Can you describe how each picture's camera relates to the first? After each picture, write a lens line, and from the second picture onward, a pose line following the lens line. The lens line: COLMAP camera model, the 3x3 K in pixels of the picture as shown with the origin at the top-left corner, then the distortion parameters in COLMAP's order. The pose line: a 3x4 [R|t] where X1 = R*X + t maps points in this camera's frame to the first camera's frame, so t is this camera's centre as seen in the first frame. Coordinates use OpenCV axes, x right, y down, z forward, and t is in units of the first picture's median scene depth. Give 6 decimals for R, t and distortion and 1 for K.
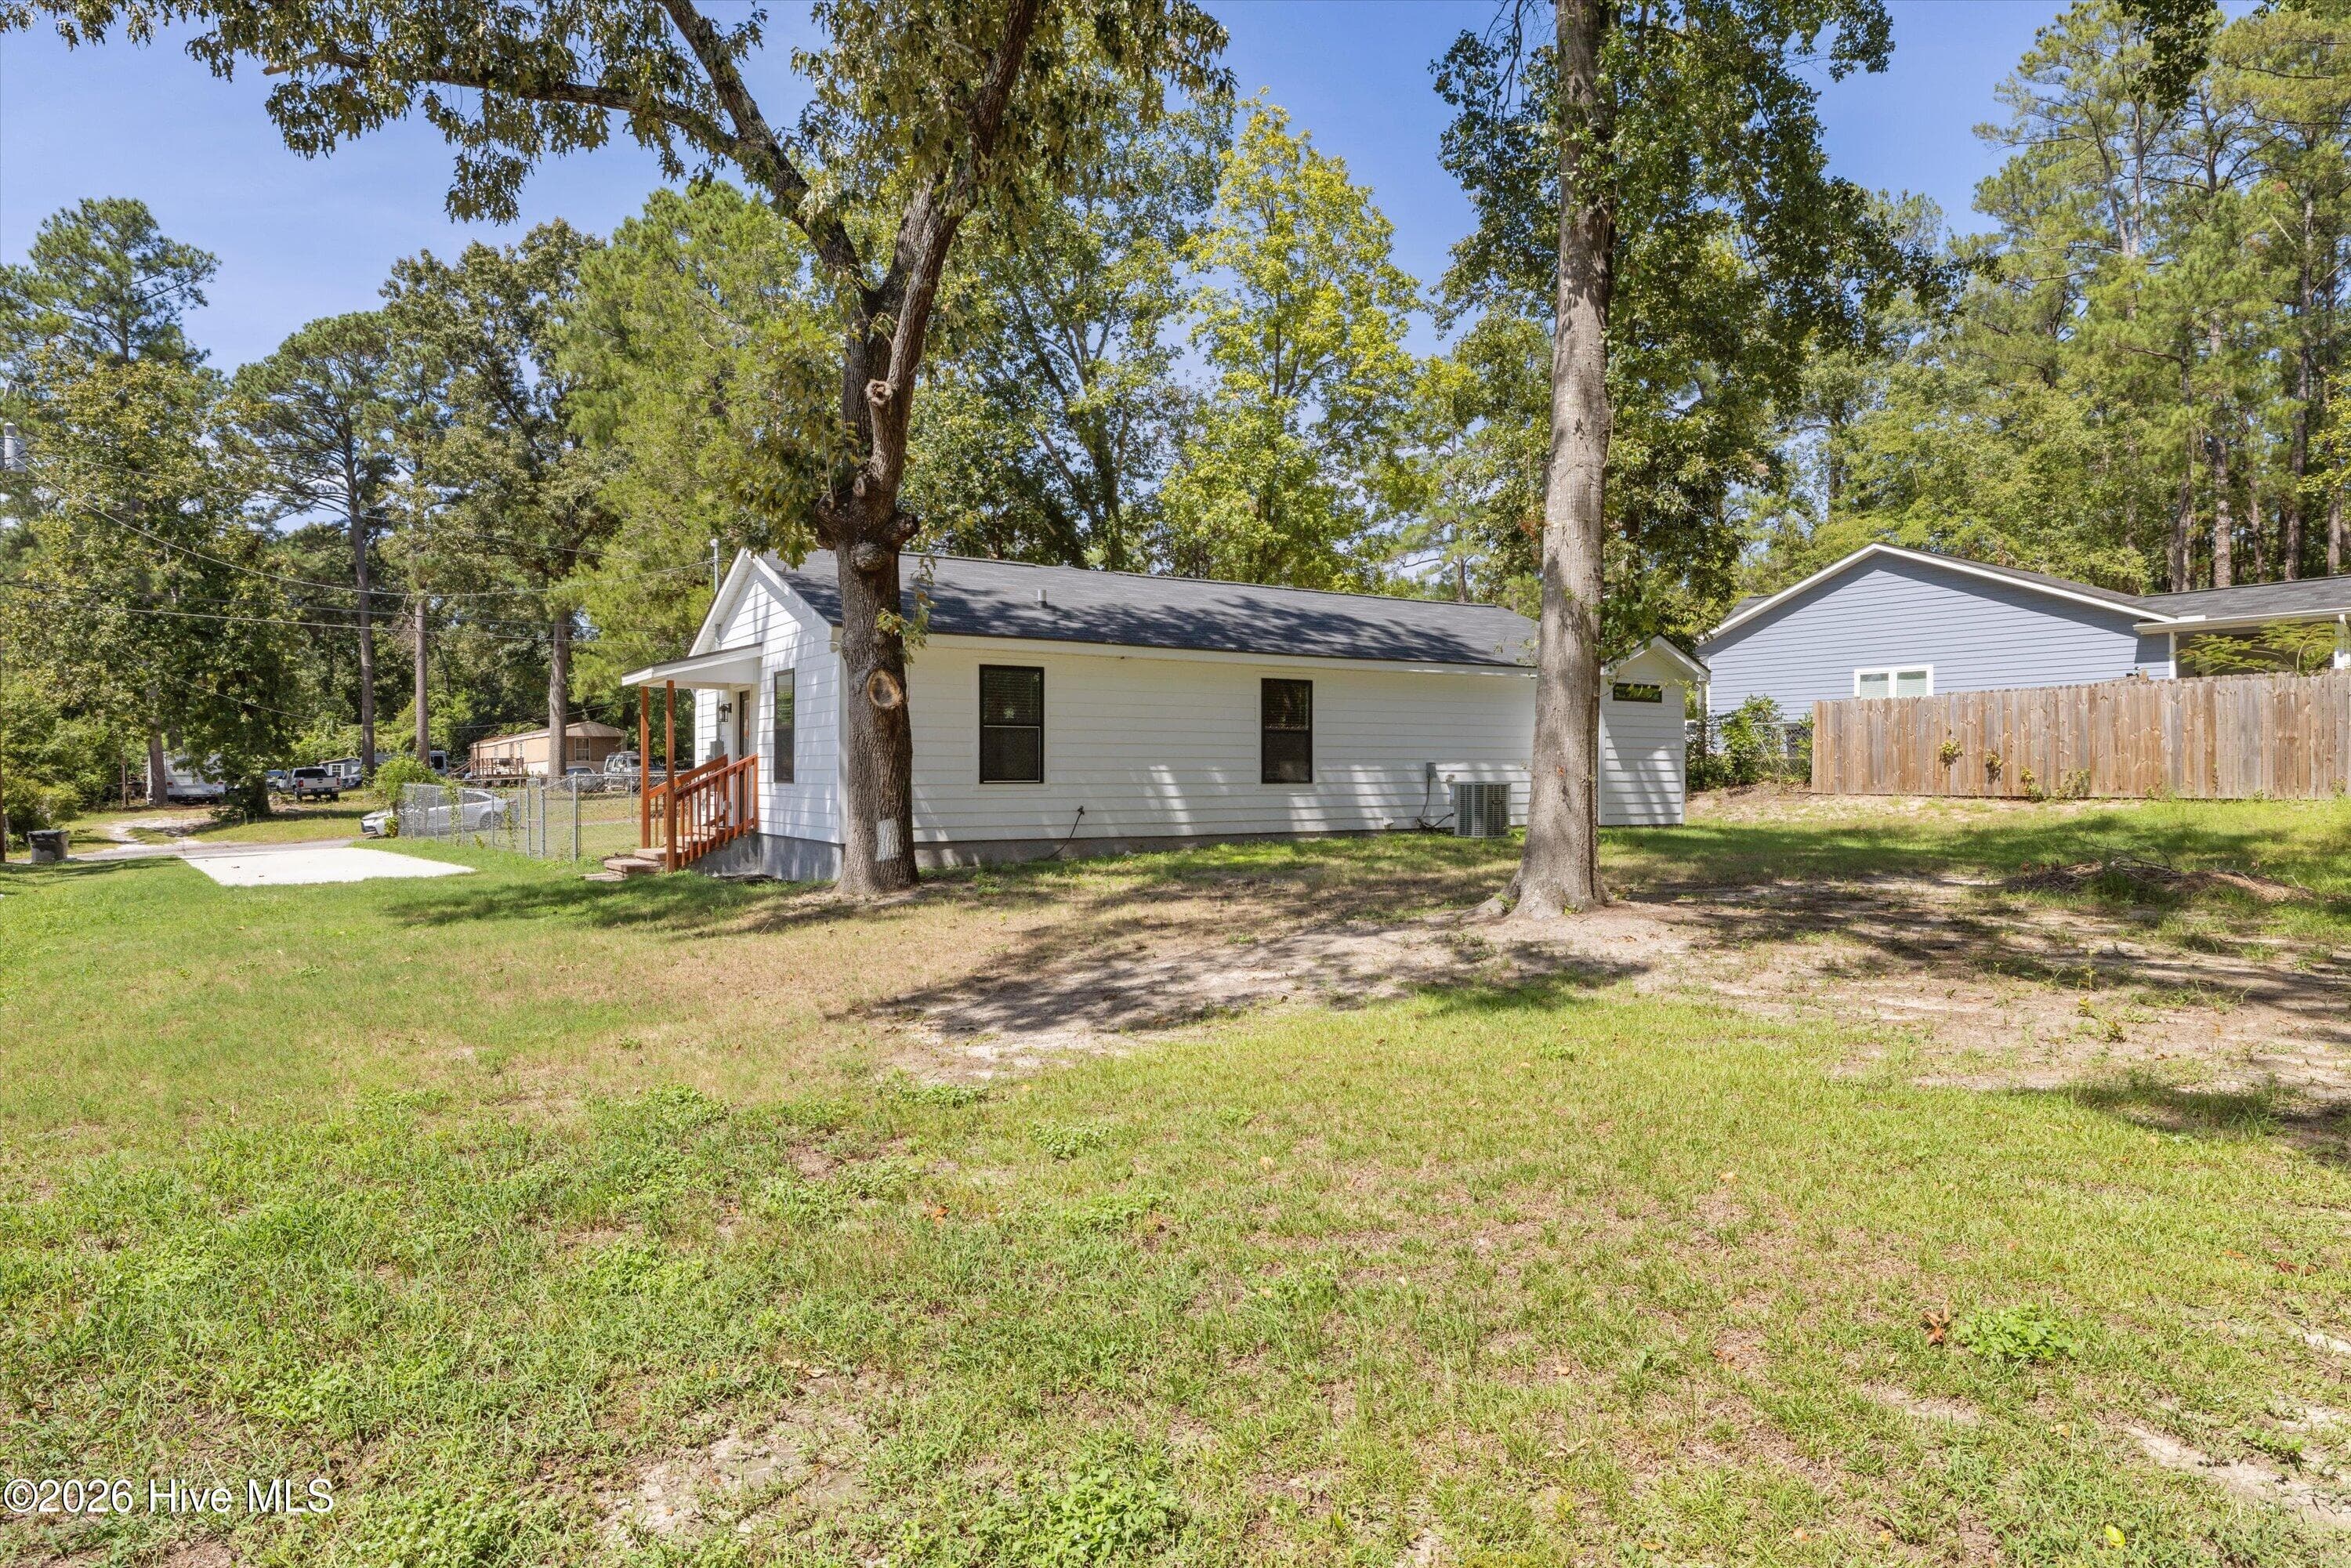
lens RADIAL K [[1373.3, 0, 1175.5], [0, 1373.3, 784.0], [0, 0, 1]] dist [0.002359, 0.001954]
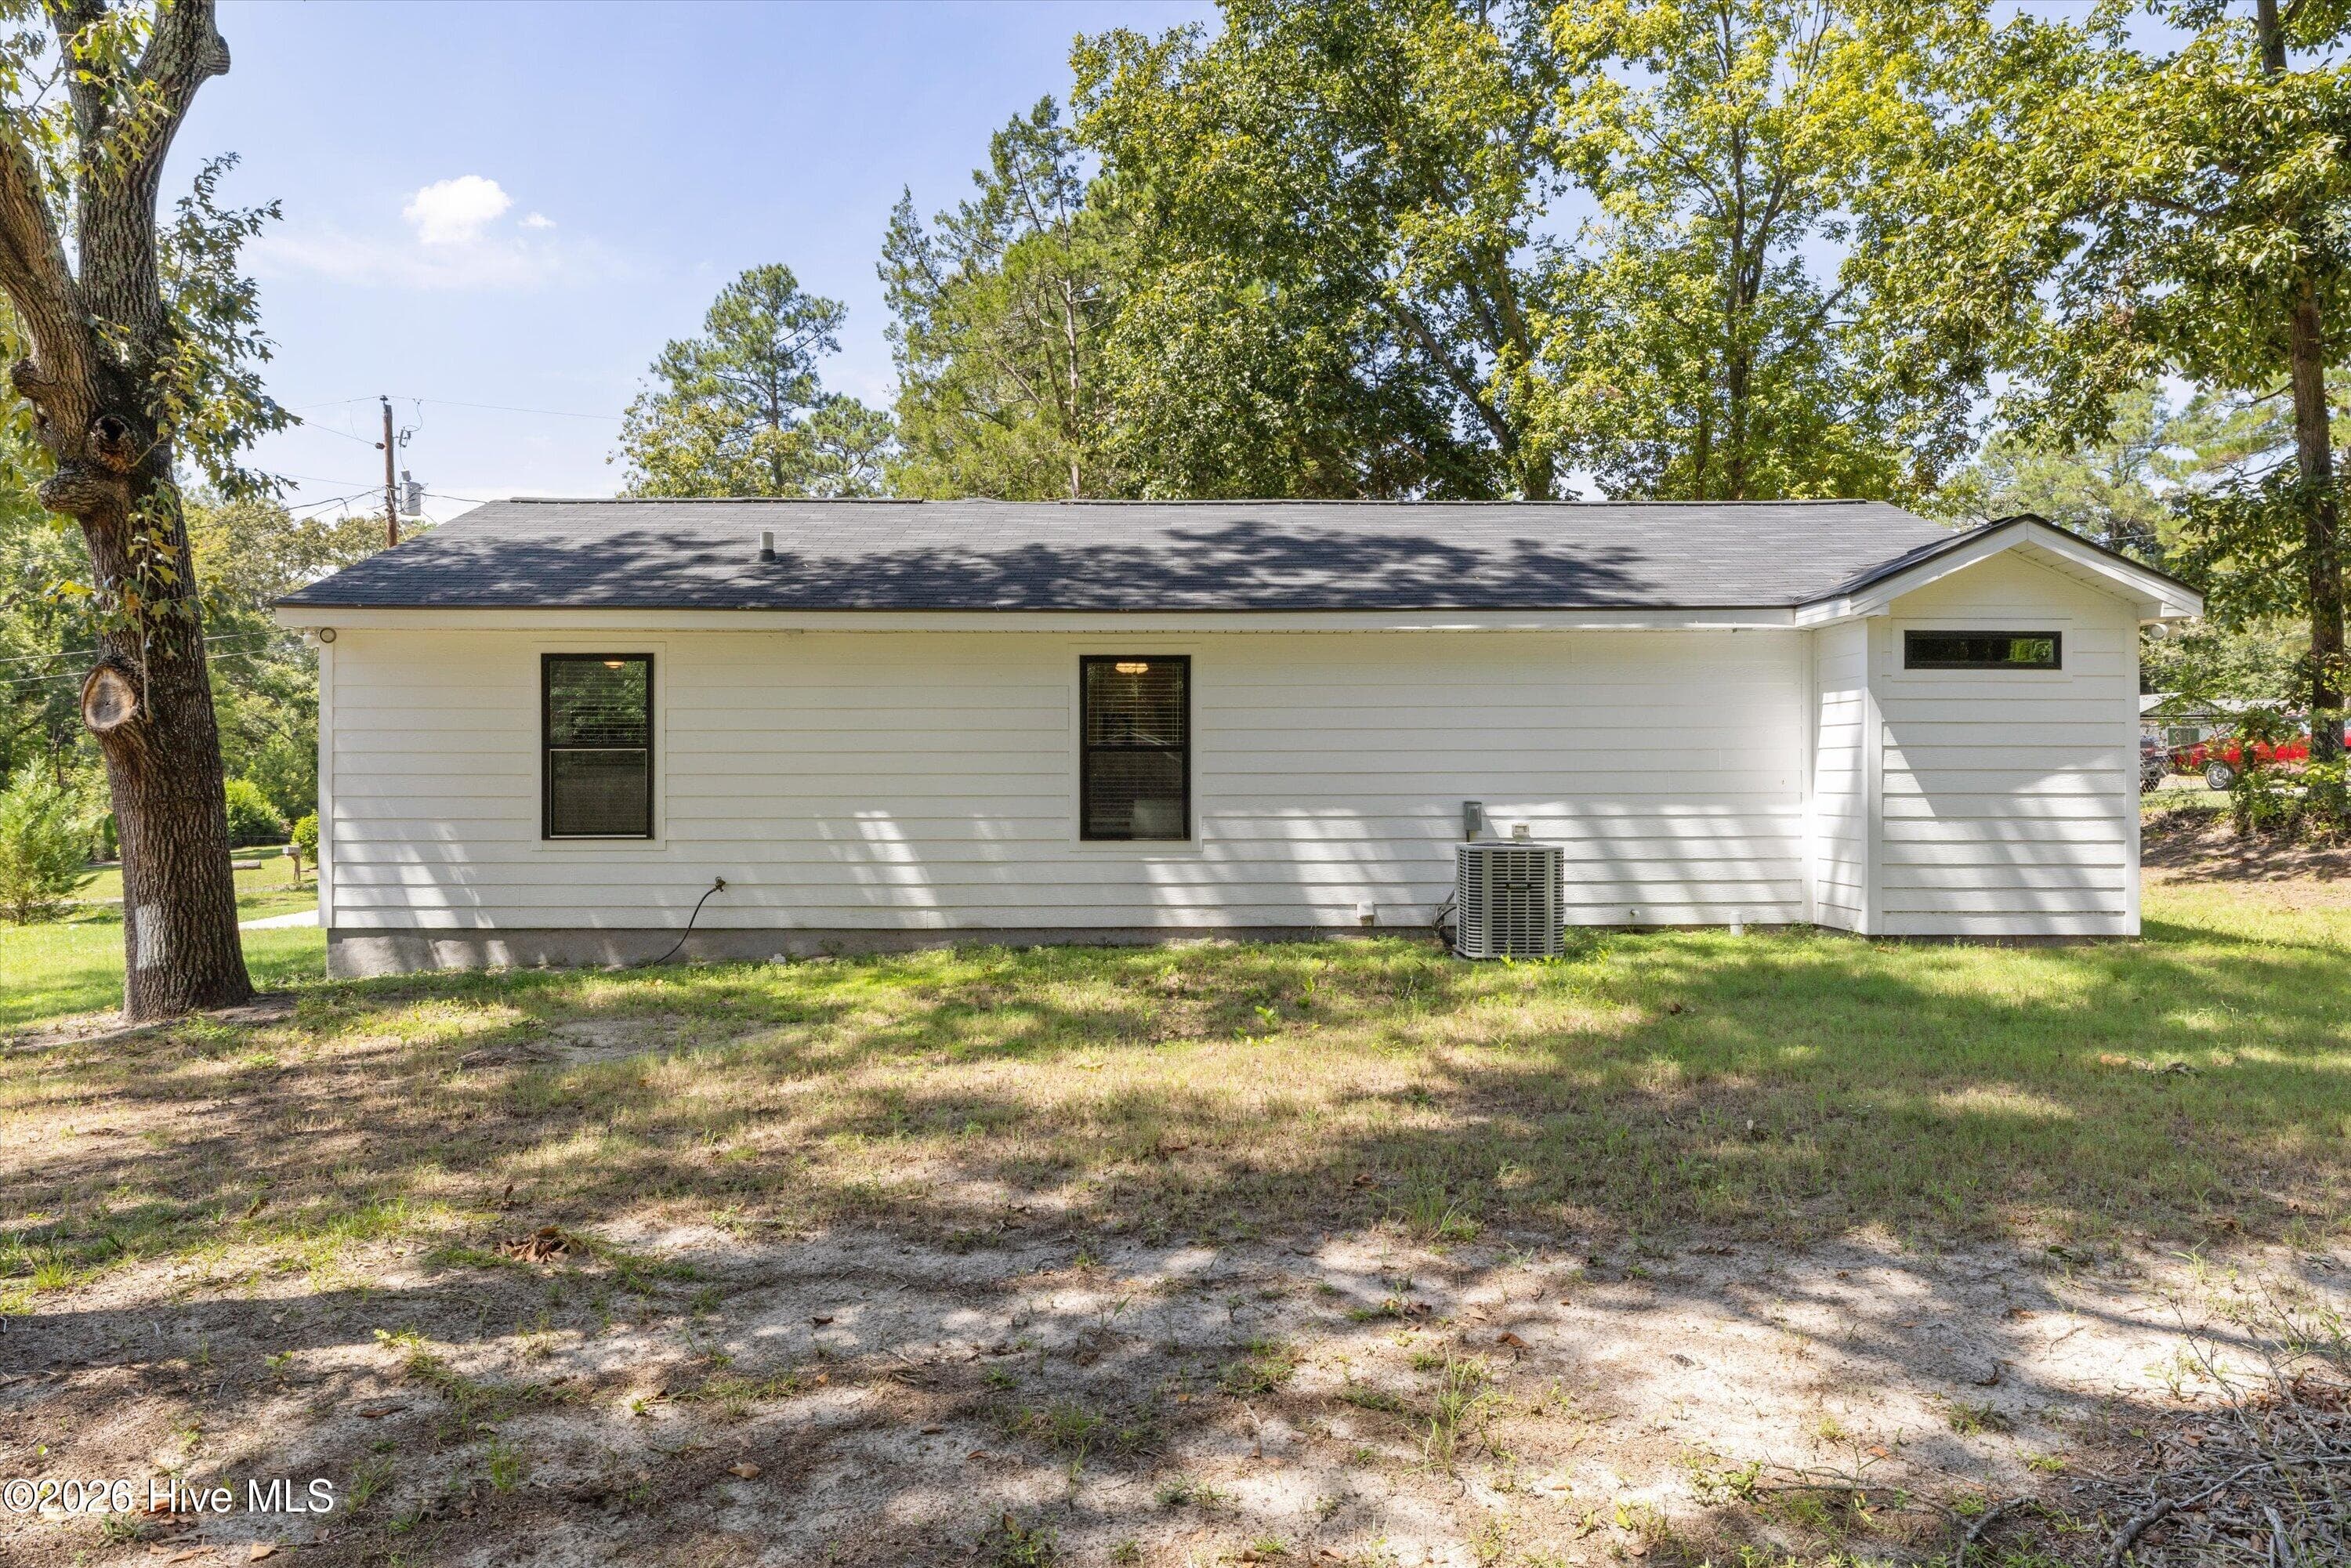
lens RADIAL K [[1486.7, 0, 1173.7], [0, 1486.7, 816.8], [0, 0, 1]] dist [0.003174, 0.001165]
pose [[0.854700, 0.010183, -0.519023, 0.405242], [-0.002193, 0.999870, 0.016005, -0.019629], [0.519118, -0.012541, 0.854610, 0.484252]]
